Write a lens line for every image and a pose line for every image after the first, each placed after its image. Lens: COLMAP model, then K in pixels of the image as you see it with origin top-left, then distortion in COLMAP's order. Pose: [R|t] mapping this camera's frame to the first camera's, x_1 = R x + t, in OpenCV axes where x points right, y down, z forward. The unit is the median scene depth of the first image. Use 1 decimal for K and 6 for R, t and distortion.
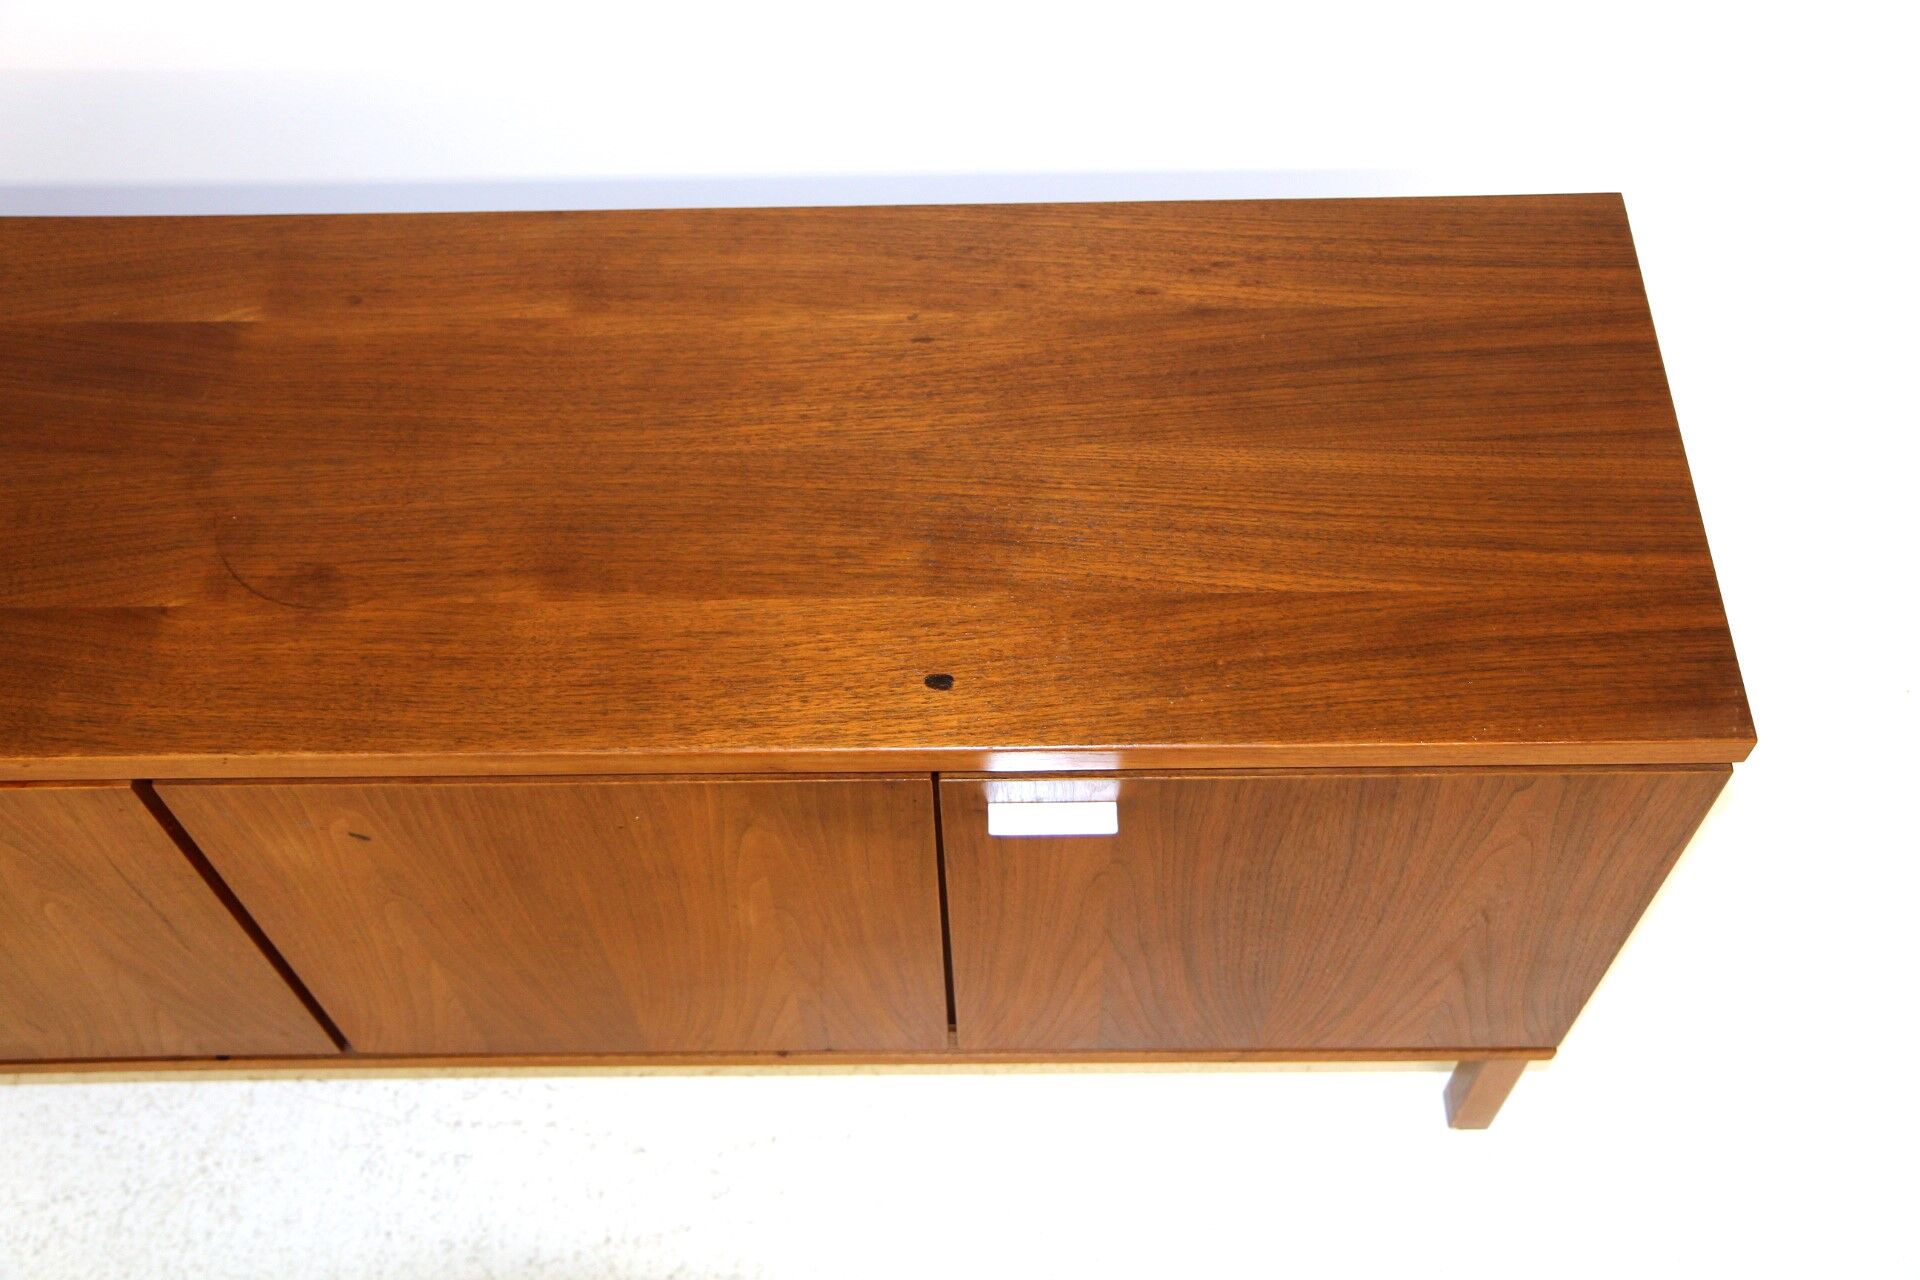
lens RADIAL K [[2065.2, 0, 960.0], [0, 2065.2, 640.0], [0, 0, 1]] dist [-0.001980, 0.182964]
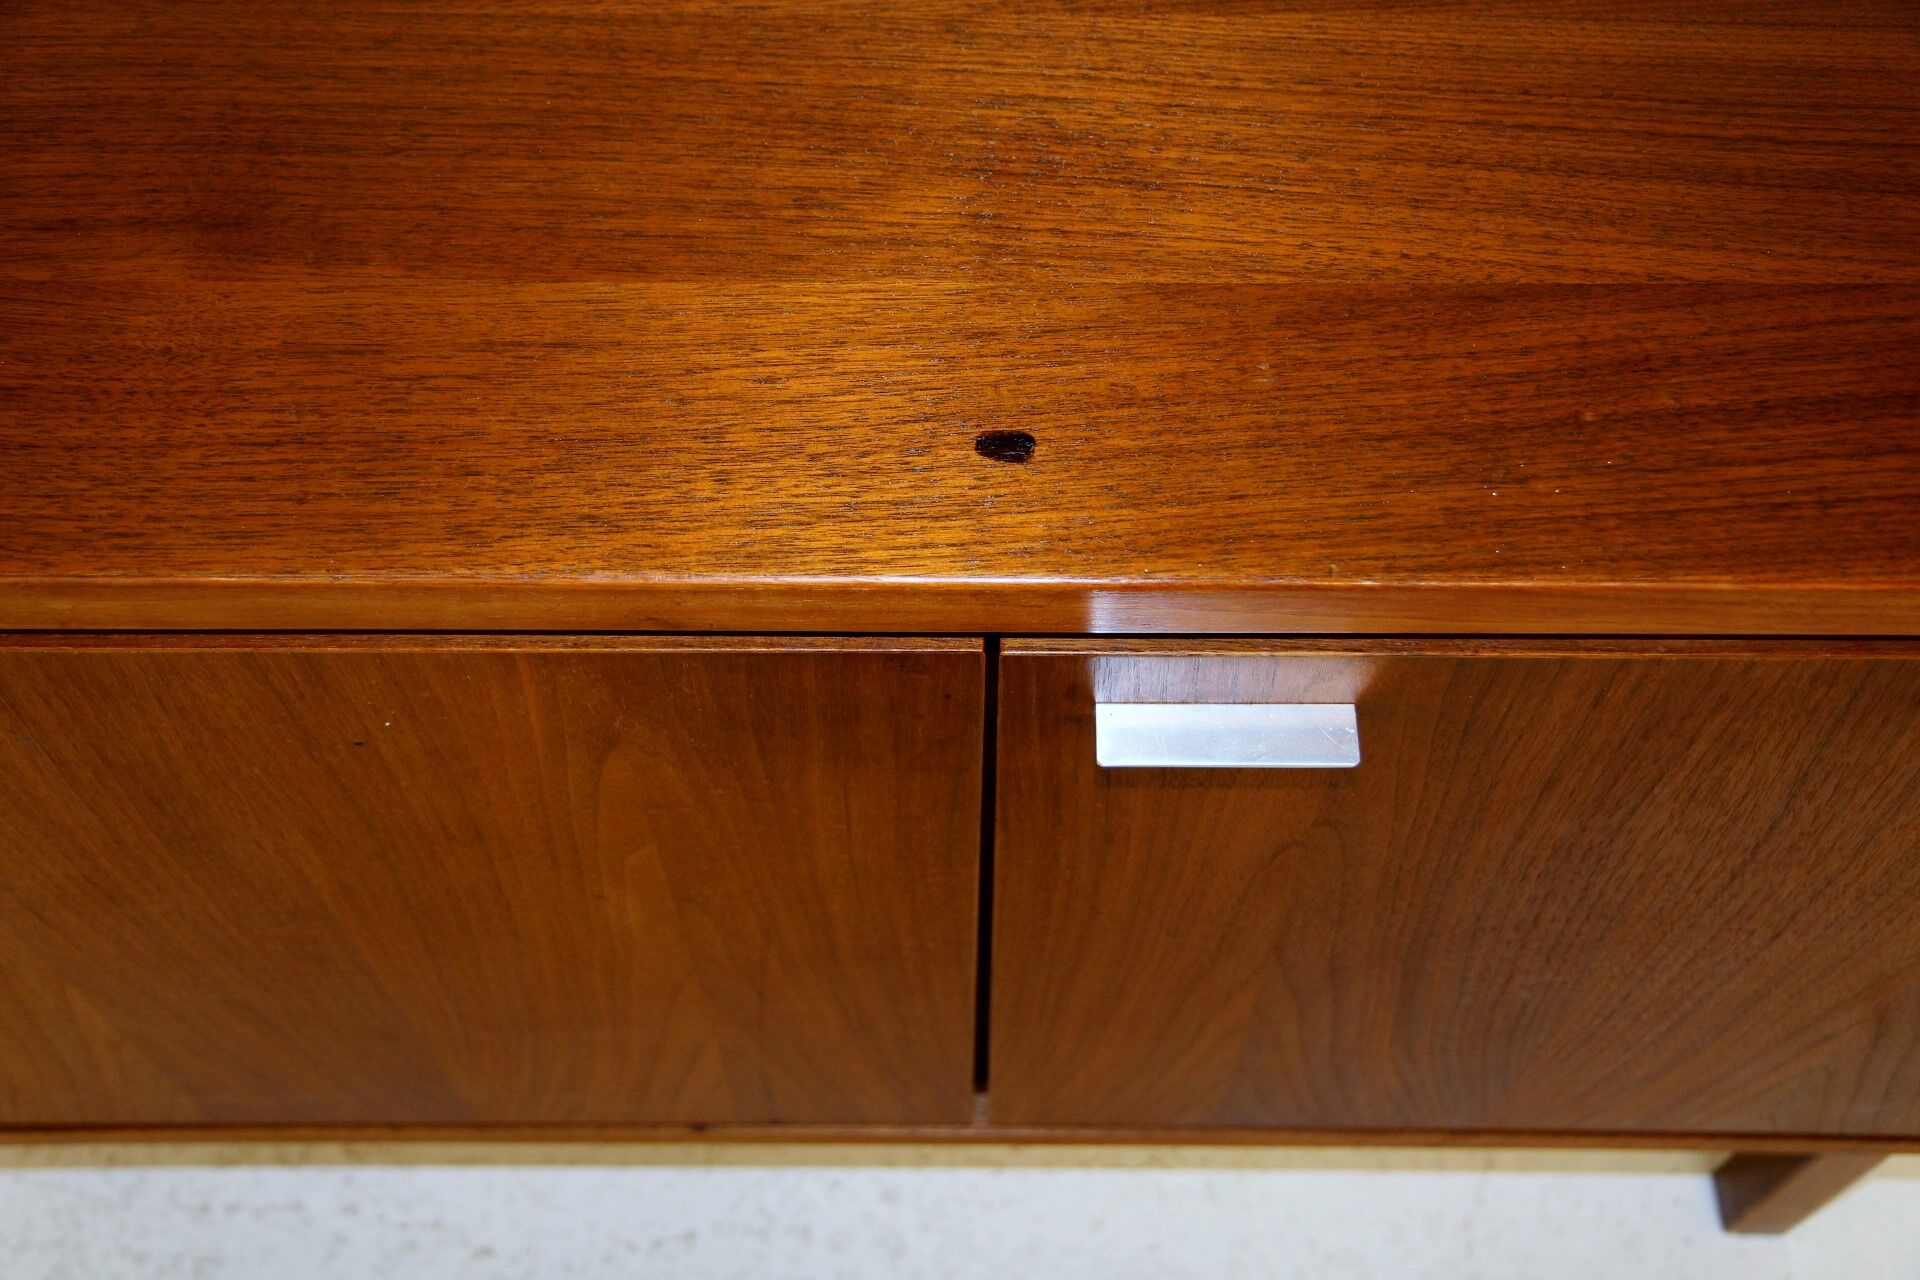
lens RADIAL K [[2065.2, 0, 960.0], [0, 2065.2, 640.0], [0, 0, 1]] dist [-0.001980, 0.182964]
pose [[0.999756, 0.014706, 0.016460, -0.027116], [-0.015115, 0.999574, 0.024973, 0.051996], [-0.016086, -0.025216, 0.999553, 0.506962]]
